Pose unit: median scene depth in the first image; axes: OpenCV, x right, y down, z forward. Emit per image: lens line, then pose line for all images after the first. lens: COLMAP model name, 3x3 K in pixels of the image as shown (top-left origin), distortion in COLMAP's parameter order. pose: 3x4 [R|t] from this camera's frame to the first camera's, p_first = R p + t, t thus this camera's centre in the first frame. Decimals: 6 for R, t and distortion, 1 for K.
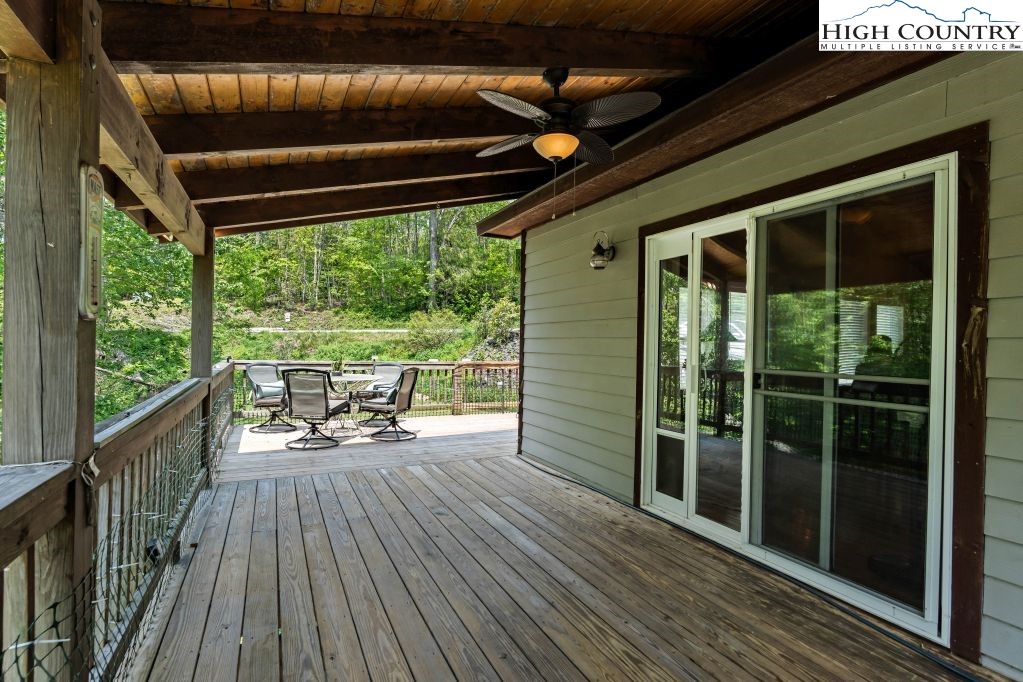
lens RADIAL K [[474.3, 0, 509.8], [0, 474.3, 344.9], [0, 0, 1]] dist [0.008349, -0.000468]
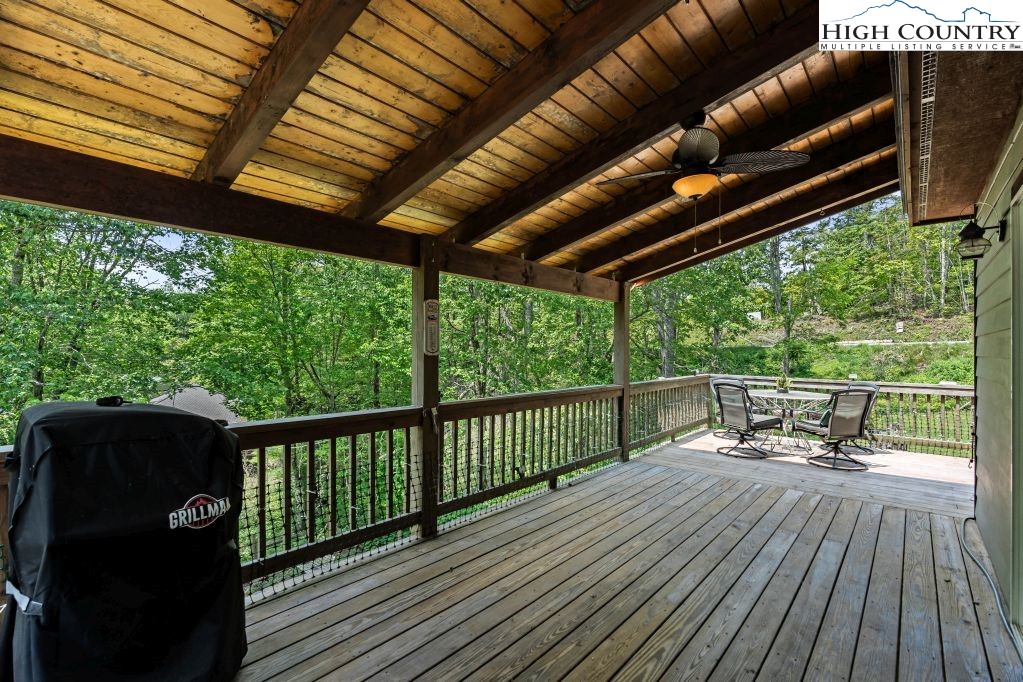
lens RADIAL K [[474.3, 0, 512.1], [0, 474.3, 343.0], [0, 0, 1]] dist [0.008349, -0.000468]
pose [[0.390005, -0.030093, -0.920321, 0.369305], [0.000019, 0.999466, -0.032672, -0.007975], [0.920813, 0.012724, 0.389797, 0.078287]]
